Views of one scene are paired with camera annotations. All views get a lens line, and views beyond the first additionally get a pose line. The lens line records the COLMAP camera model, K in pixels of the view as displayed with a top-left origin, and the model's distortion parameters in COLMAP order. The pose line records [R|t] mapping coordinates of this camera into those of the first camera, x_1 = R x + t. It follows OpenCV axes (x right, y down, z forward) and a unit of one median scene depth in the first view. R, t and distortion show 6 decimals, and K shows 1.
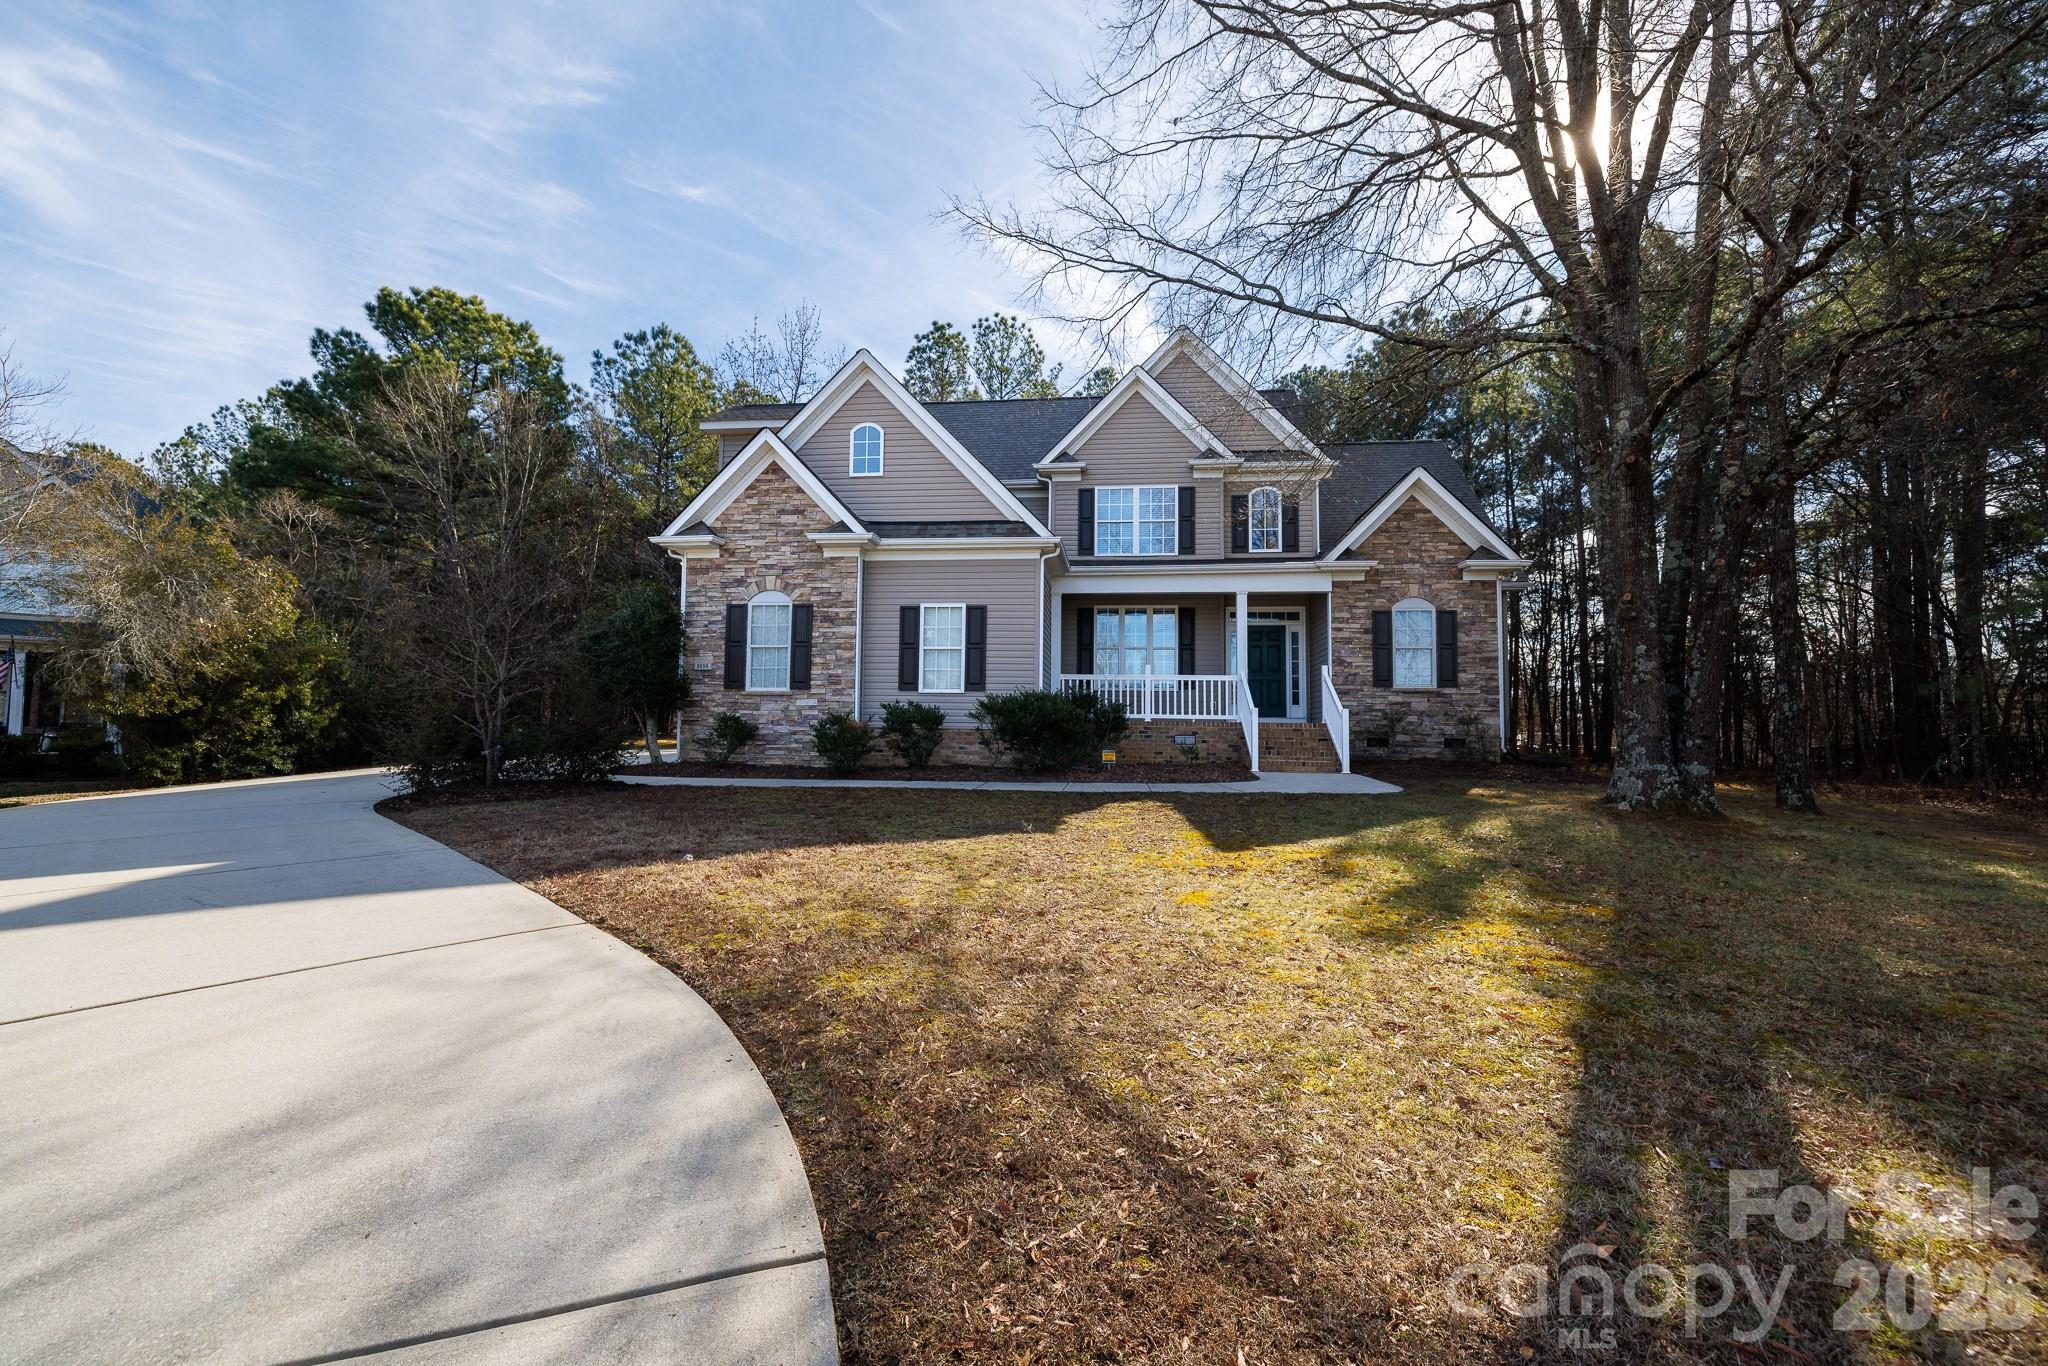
lens RADIAL K [[848.0, 0, 1033.5], [0, 848.0, 685.0], [0, 0, 1]] dist [0.000956, 0.000116]
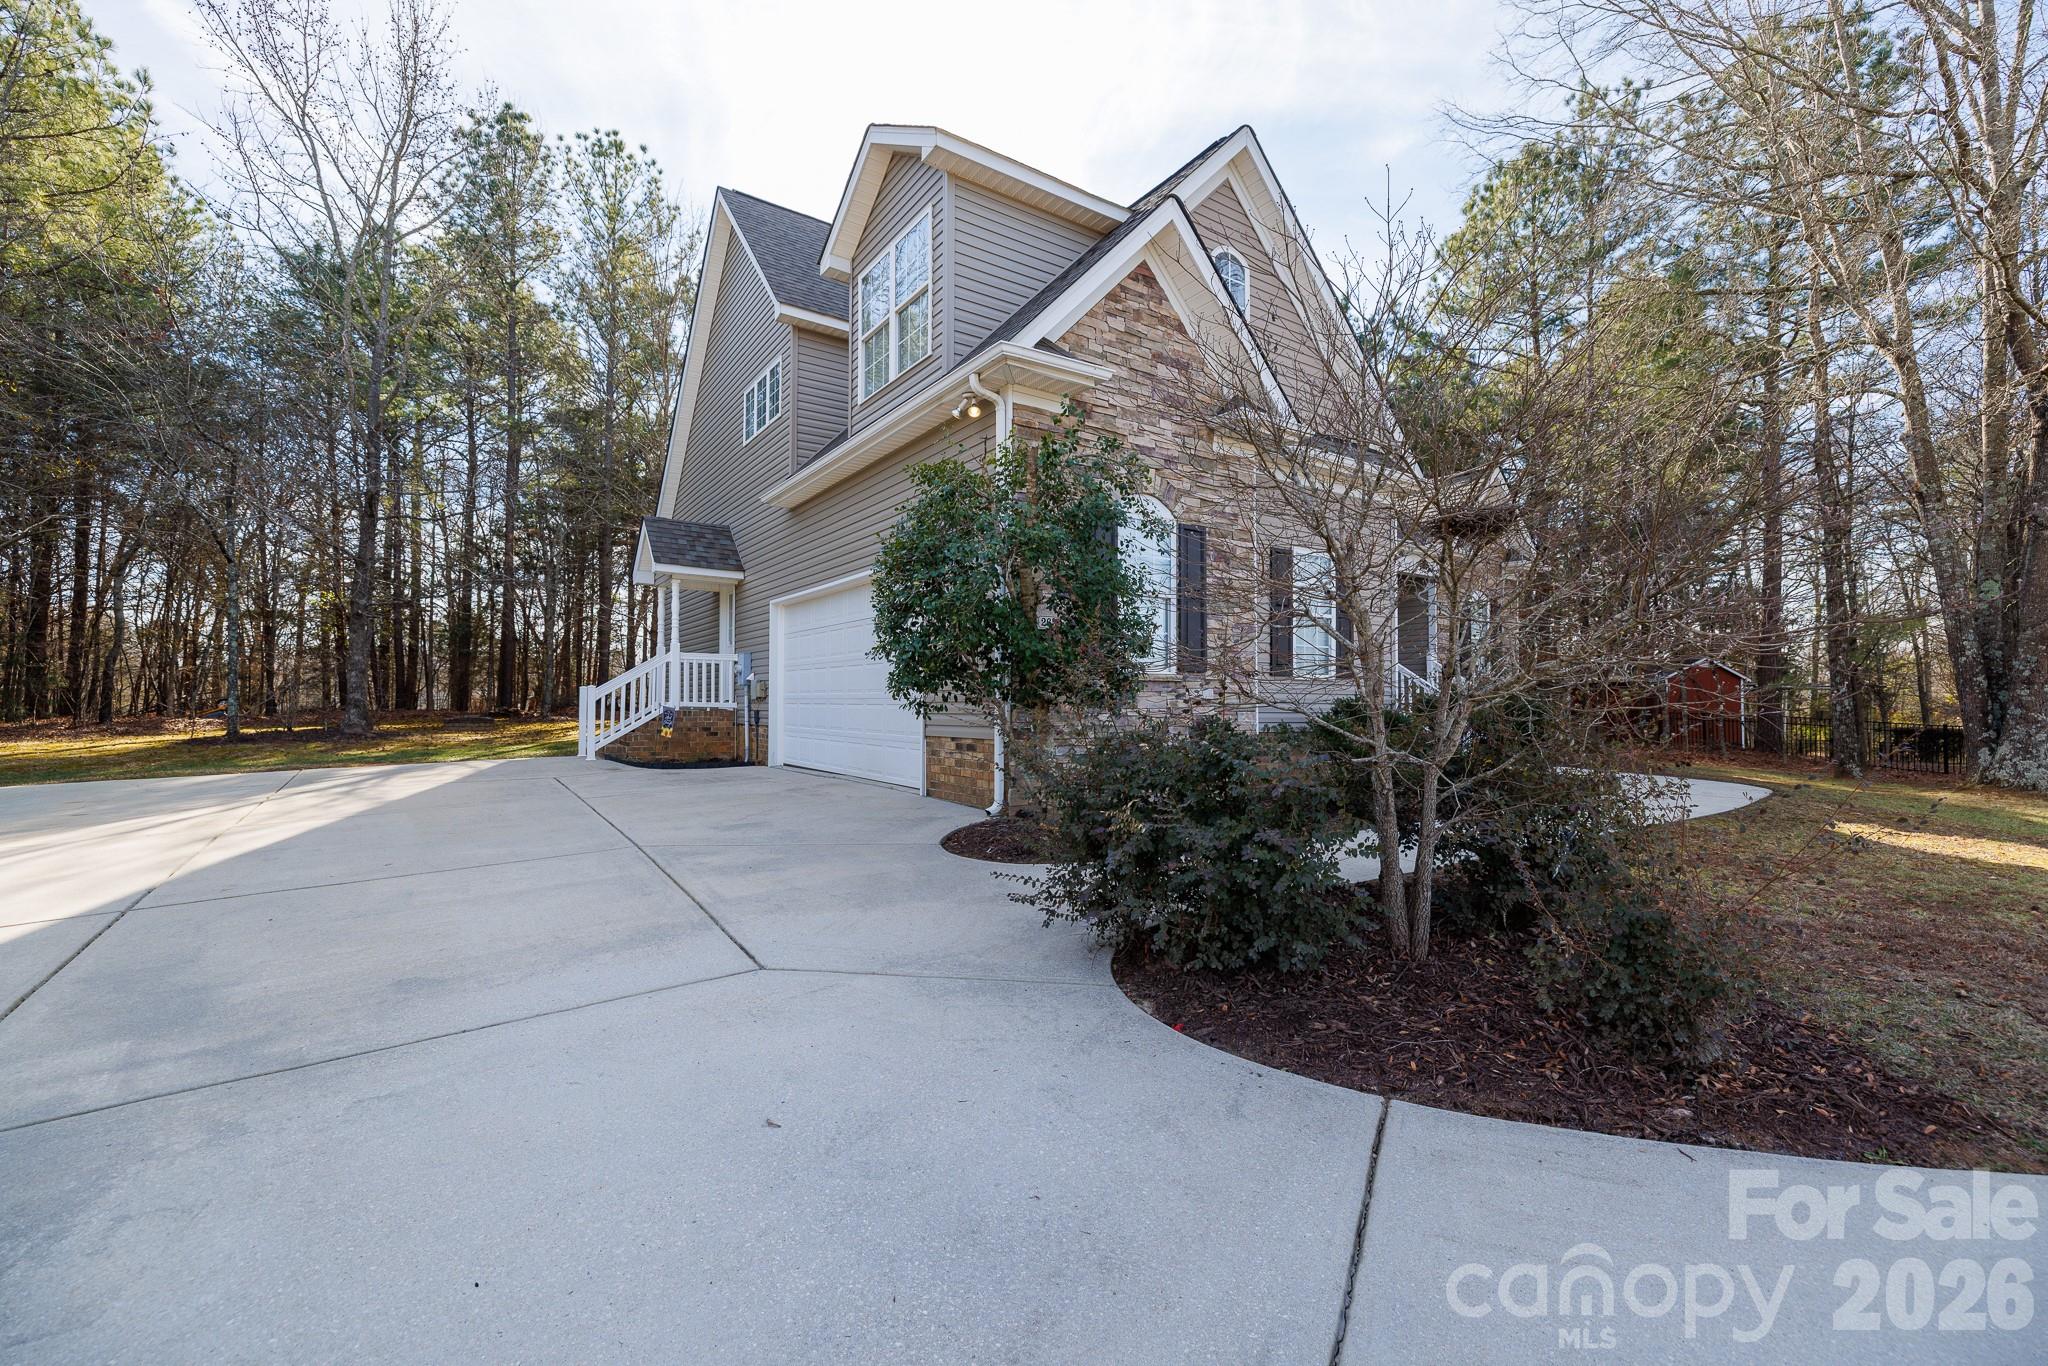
lens RADIAL K [[848.0, 0, 1031.5], [0, 848.0, 685.7], [0, 0, 1]] dist [0.000956, 0.000116]
pose [[0.757554, 0.003027, 0.652765, -0.700958], [-0.028388, 0.999196, 0.028312, 0.001232], [-0.652155, -0.039978, 0.757031, 0.593510]]
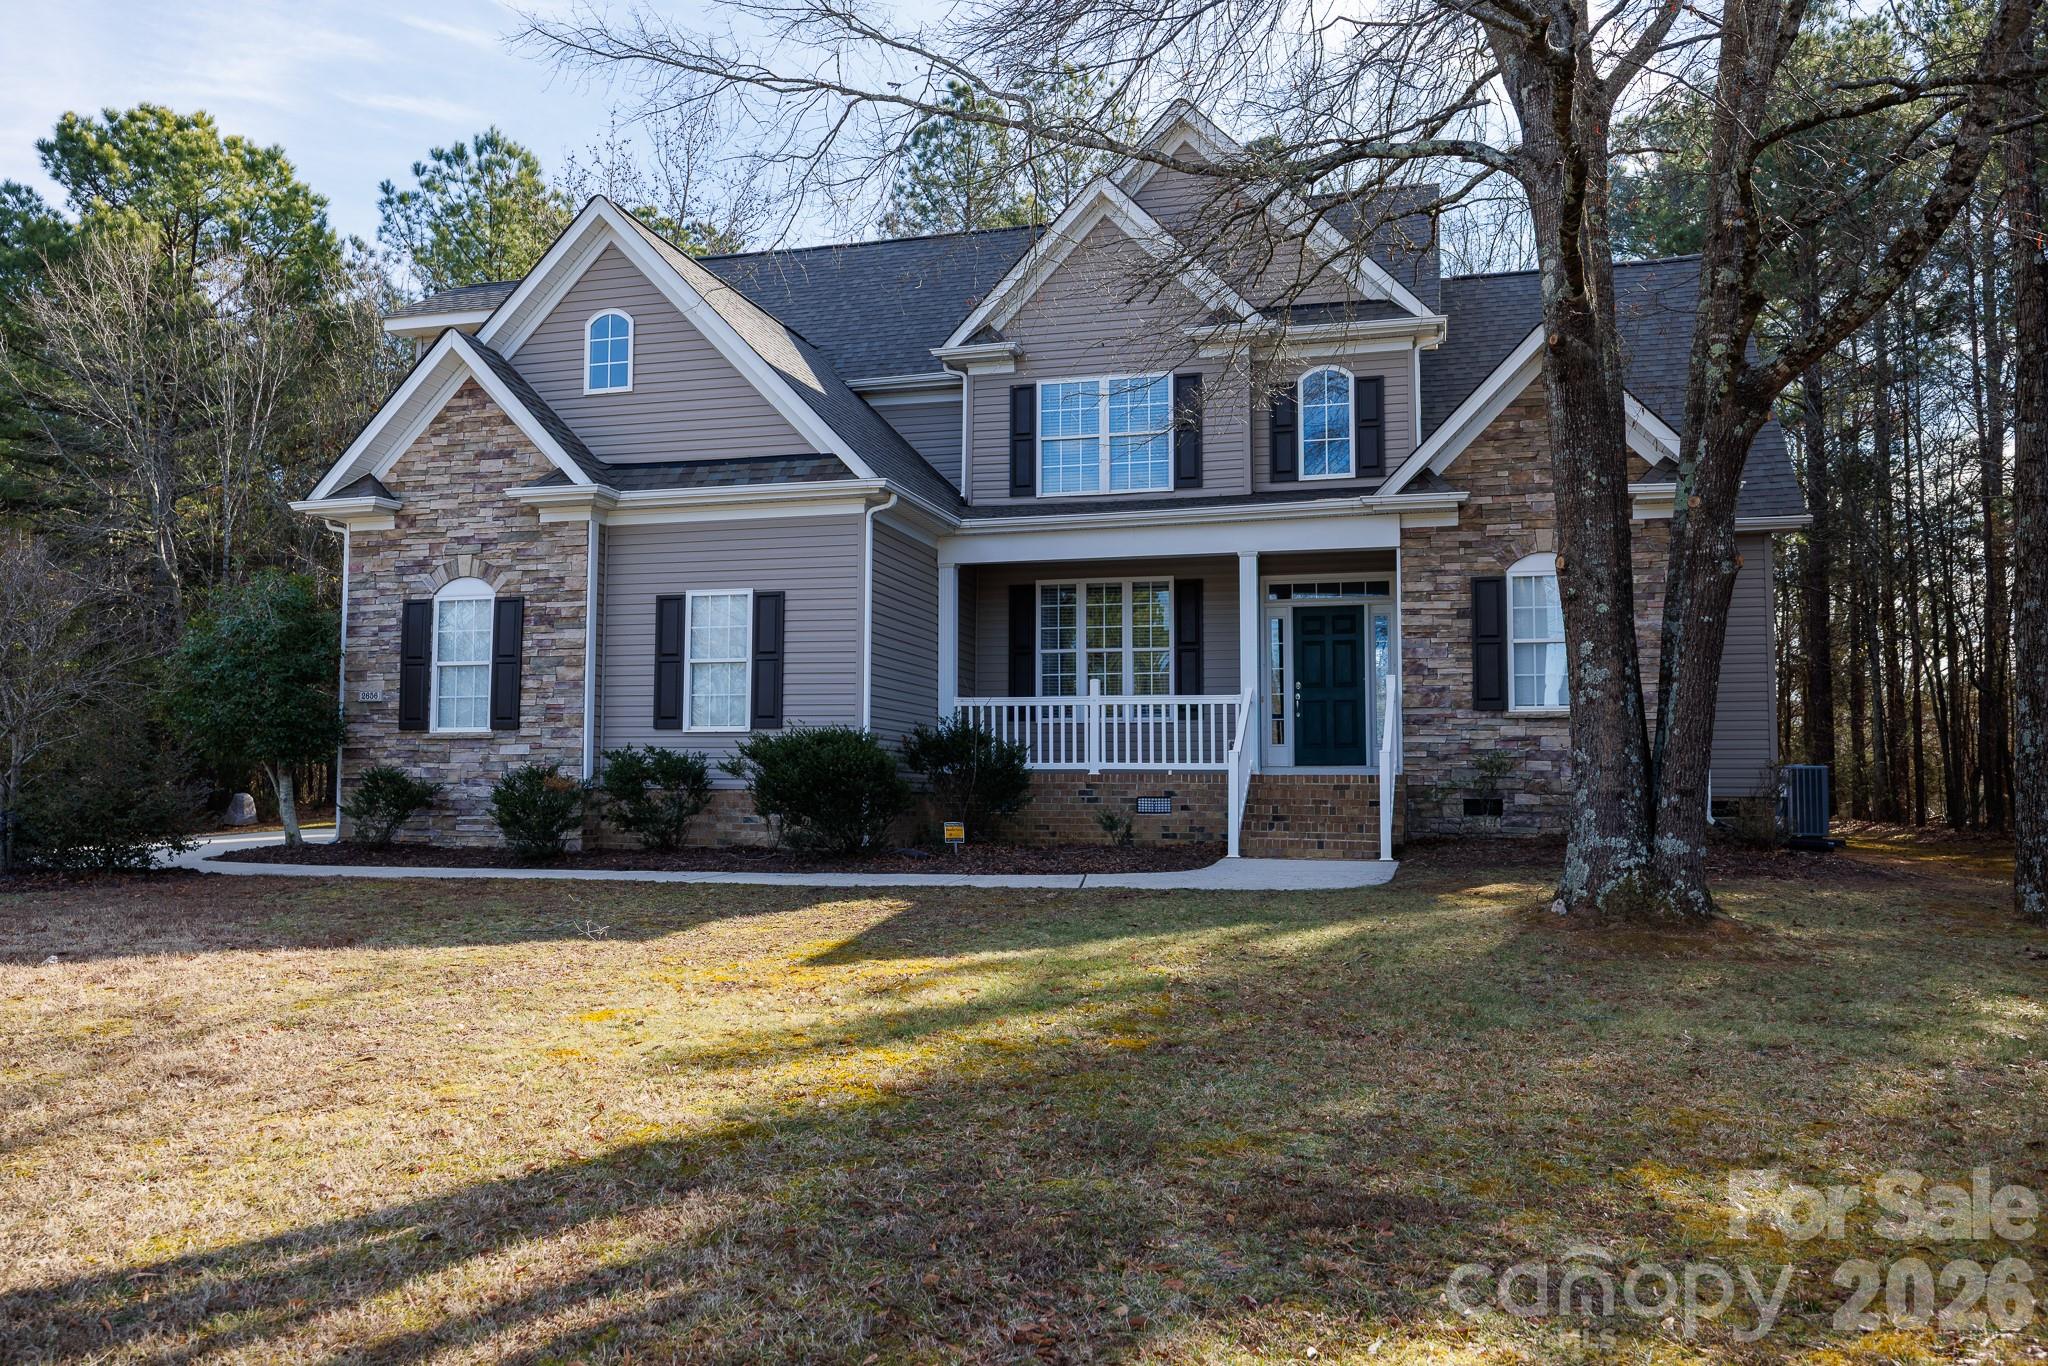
lens RADIAL K [[1572.2, 0, 1019.6], [0, 1572.2, 685.4], [0, 0, 1]] dist [0.005383, -0.005012]
pose [[0.985384, -0.018630, -0.169324, 0.295060], [0.015948, 0.999725, -0.017186, -0.001569], [0.169598, 0.014234, 0.985411, -0.104943]]
